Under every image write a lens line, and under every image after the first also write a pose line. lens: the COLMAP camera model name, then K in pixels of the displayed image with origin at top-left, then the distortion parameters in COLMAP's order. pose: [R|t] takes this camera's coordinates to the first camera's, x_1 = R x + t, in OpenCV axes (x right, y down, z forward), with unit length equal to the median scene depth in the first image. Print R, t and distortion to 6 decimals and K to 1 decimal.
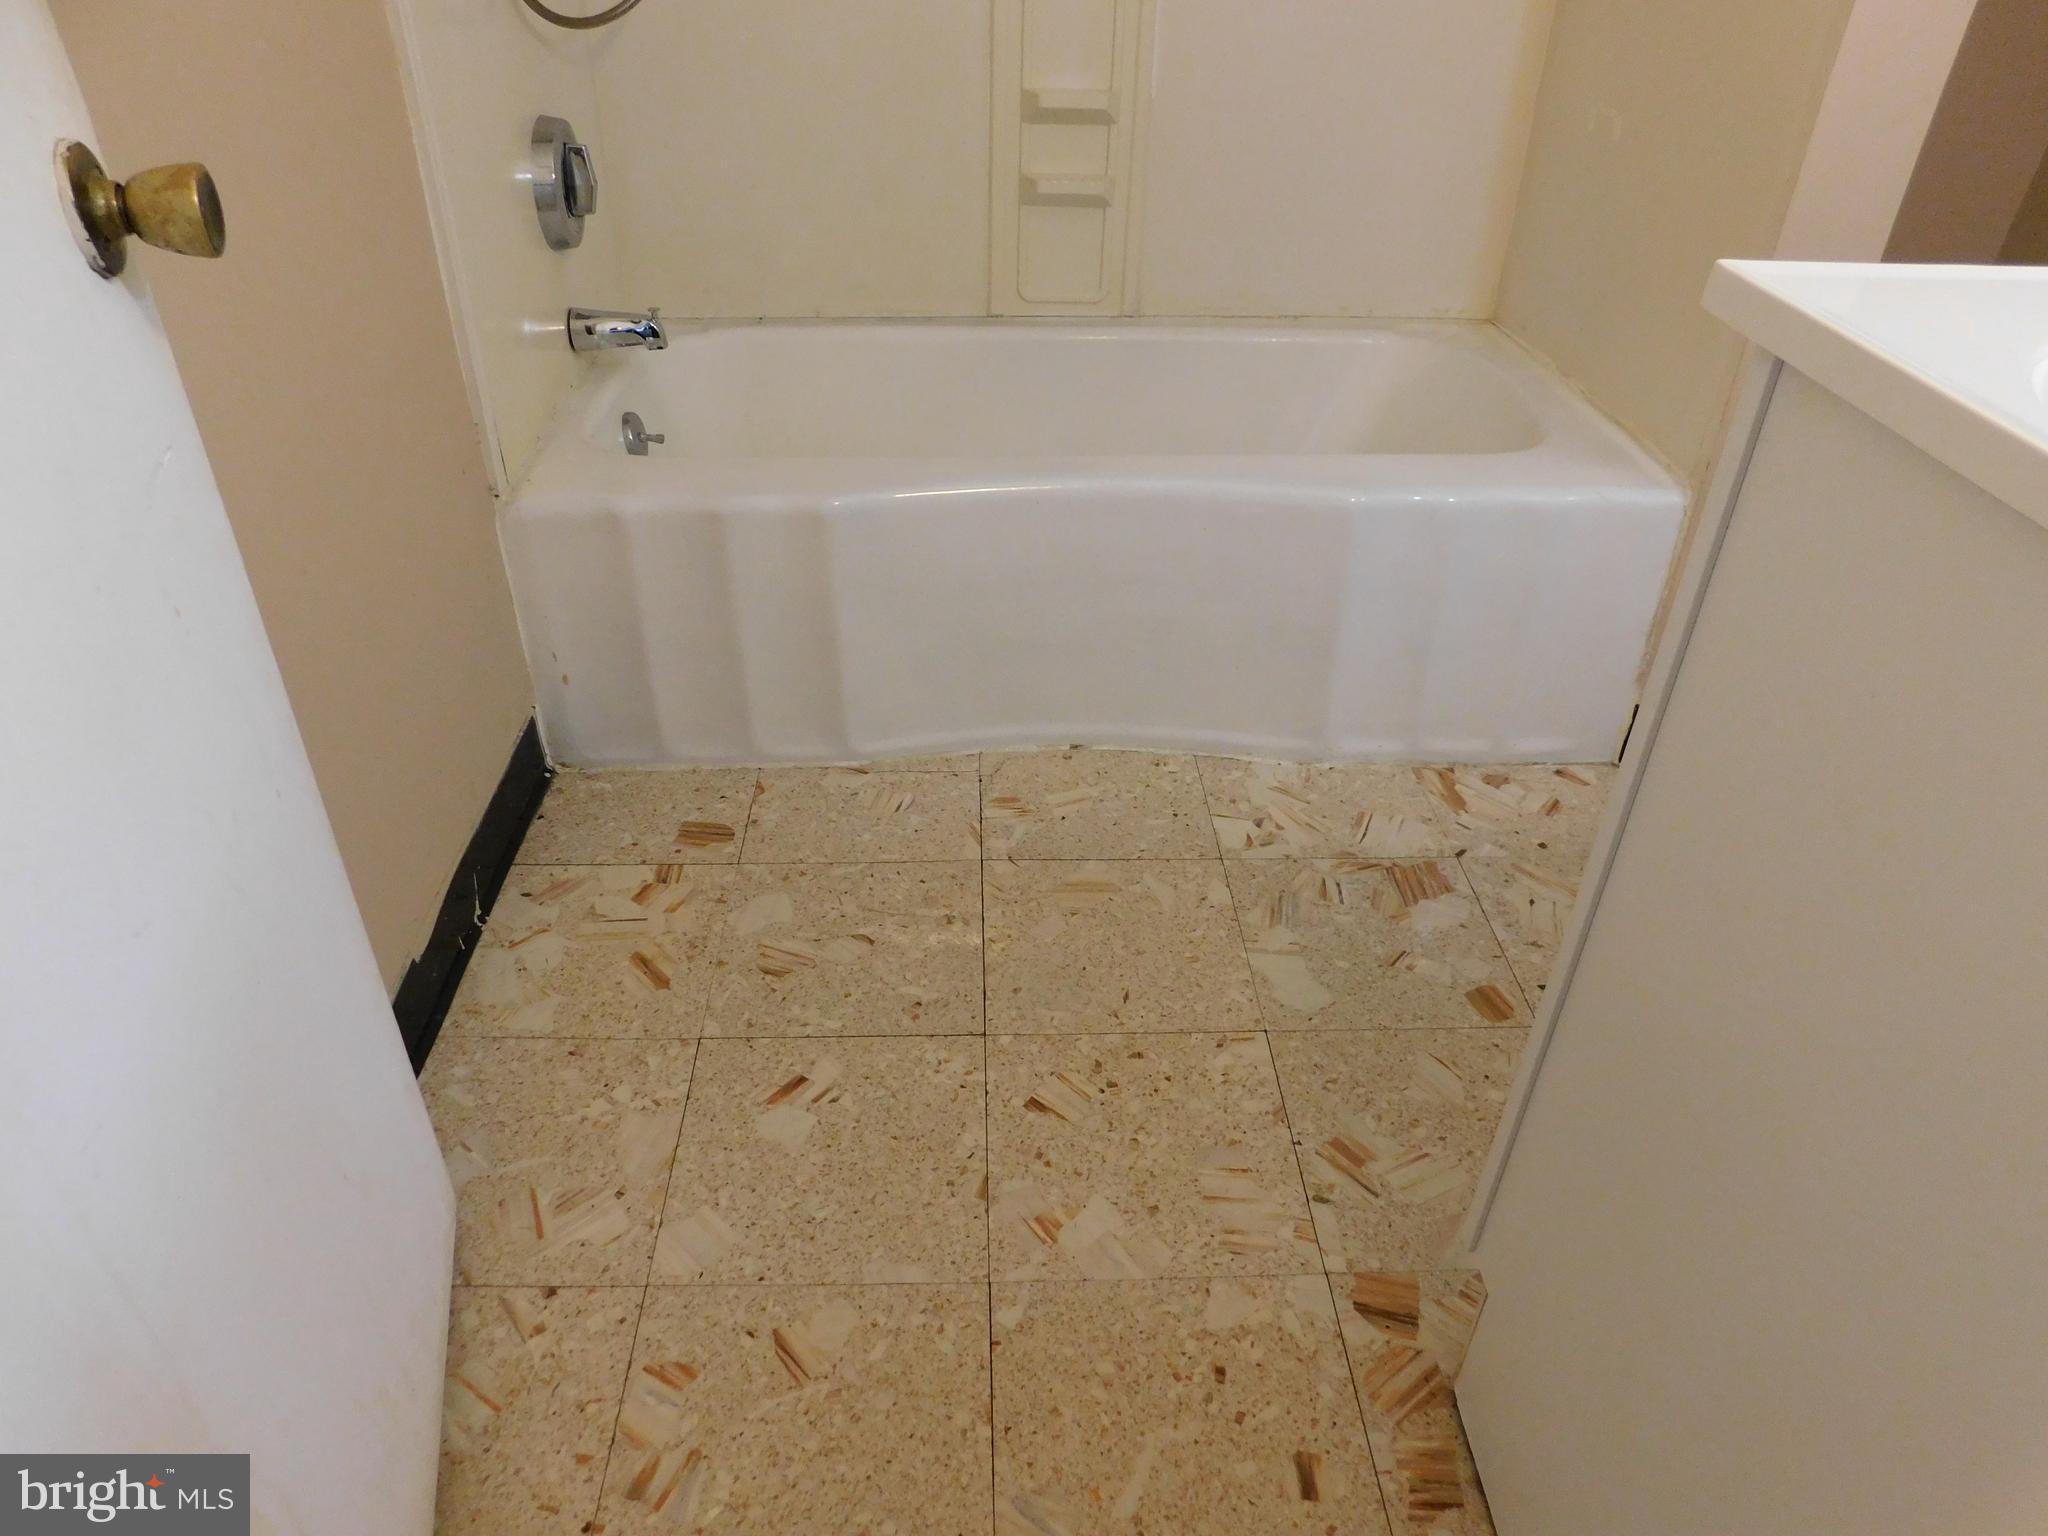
lens RADIAL K [[1362.4, 0, 1020.8], [0, 1362.4, 763.8], [0, 0, 1]] dist [-0.053364, 0.045114]
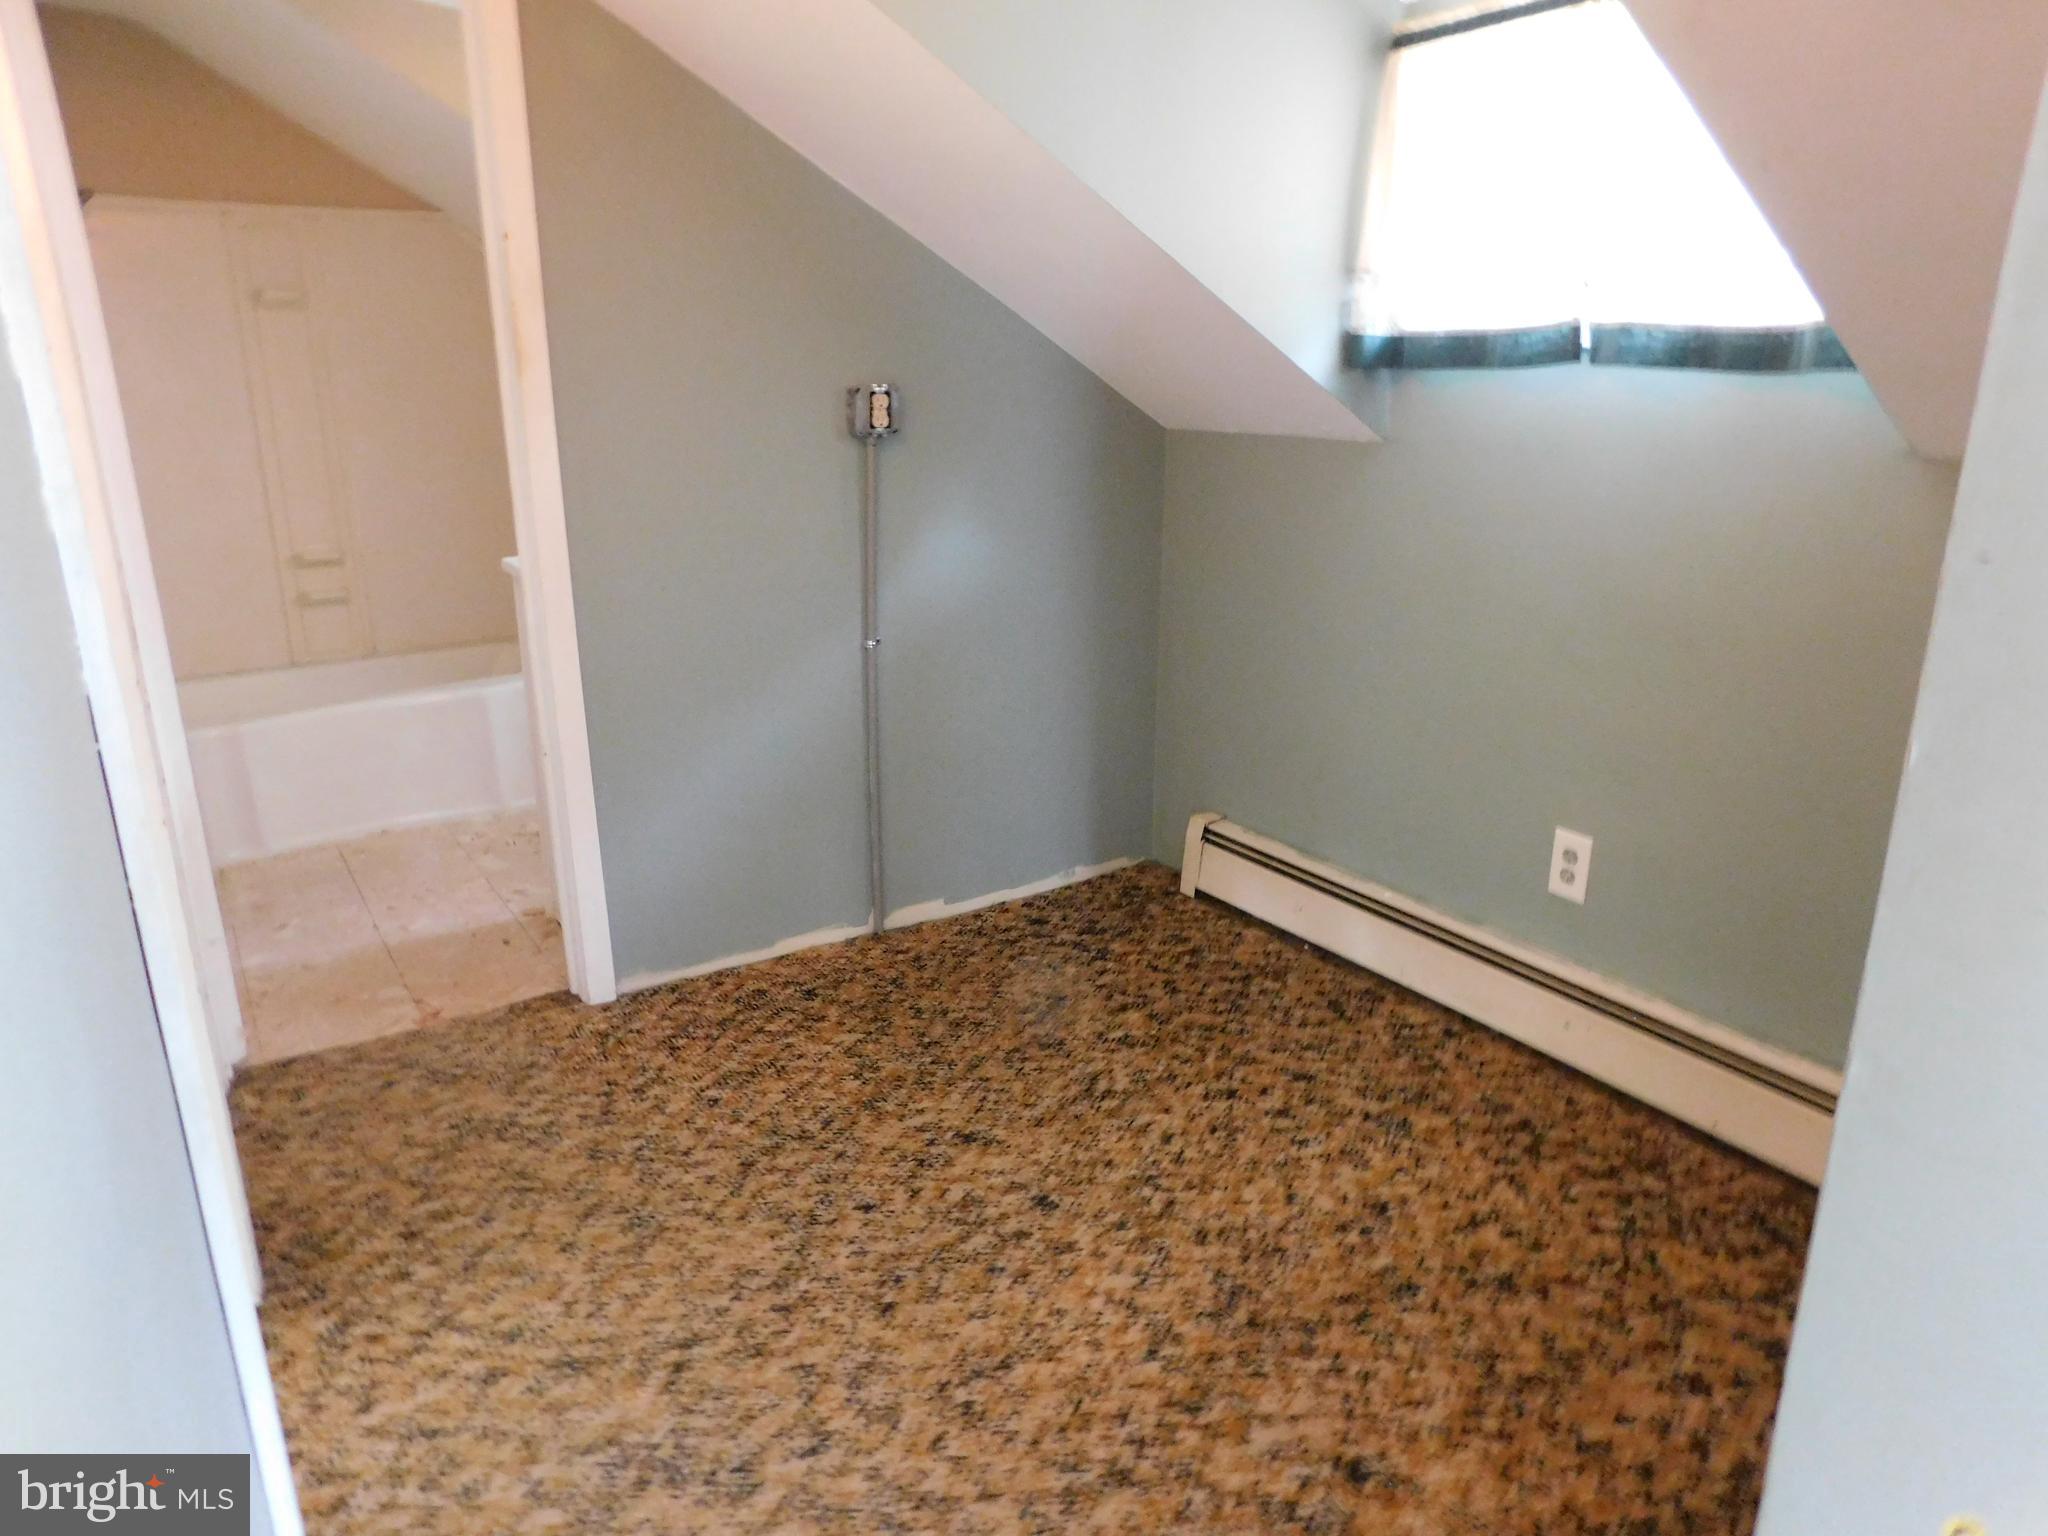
lens RADIAL K [[1362.4, 0, 1030.6], [0, 1362.4, 759.9], [0, 0, 1]] dist [-0.053364, 0.045114]
pose [[0.851738, -0.171192, 0.495213, -0.116987], [0.309916, 0.926667, -0.212696, 0.614169], [-0.422485, 0.334636, 0.842333, -1.170745]]
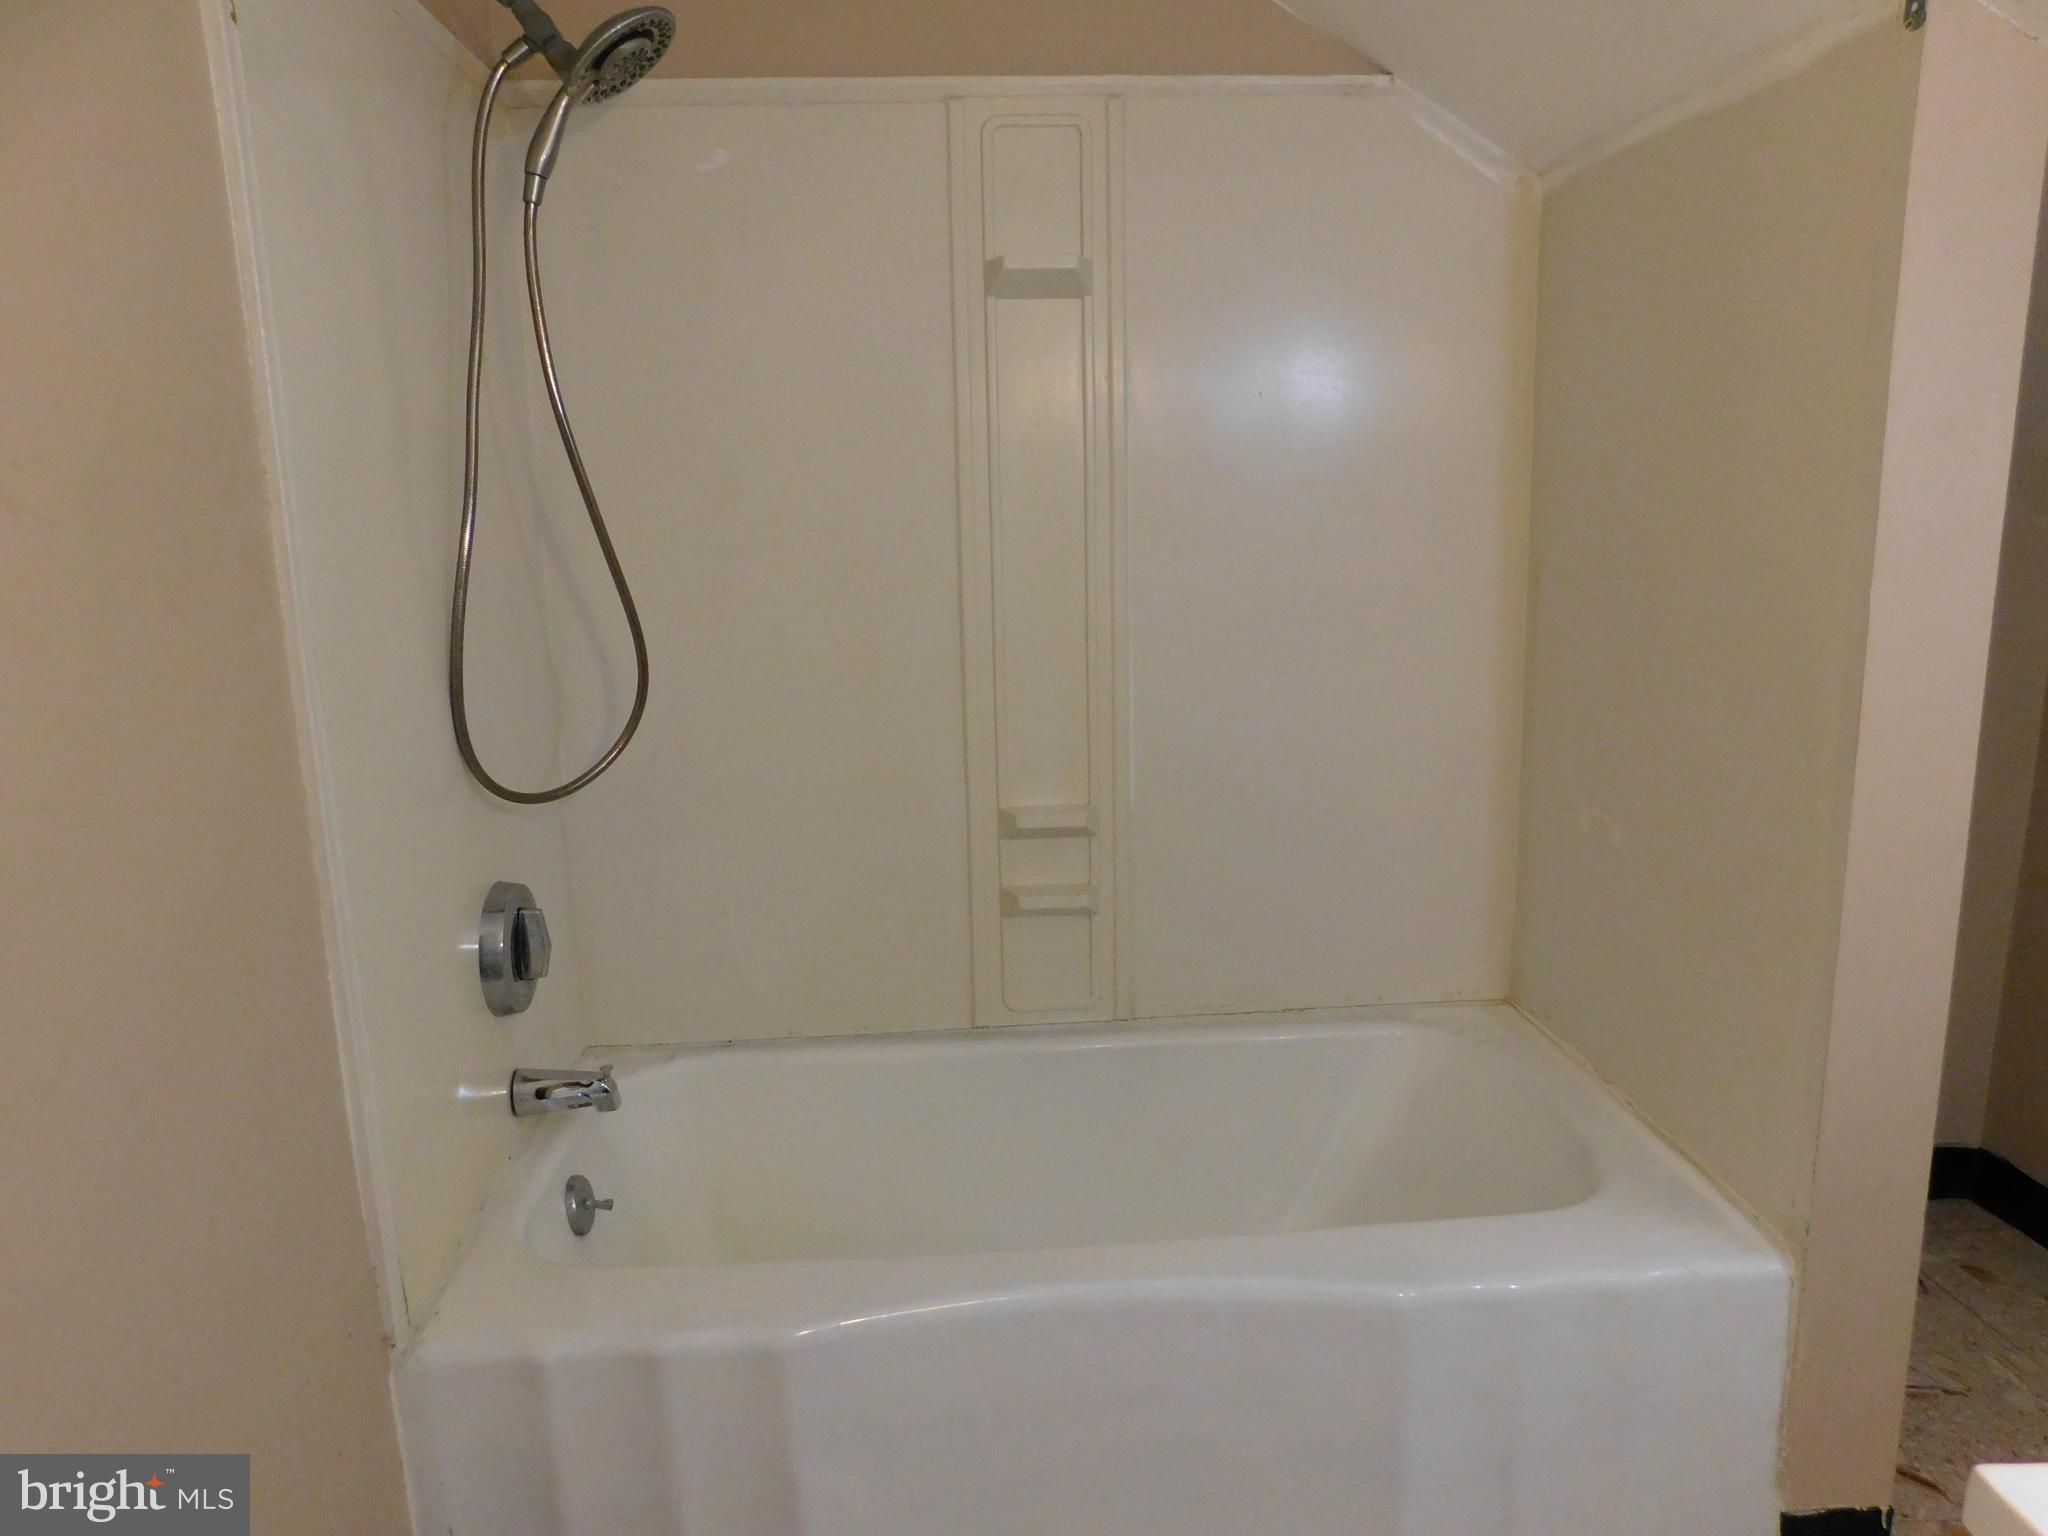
lens RADIAL K [[1362.4, 0, 1031.6], [0, 1362.4, 782.7], [0, 0, 1]] dist [-0.053364, 0.045114]
pose [[0.998724, -0.048874, 0.012731, 0.014333], [0.050115, 0.927733, -0.369865, -0.161104], [0.006266, 0.370031, 0.928998, 0.076633]]
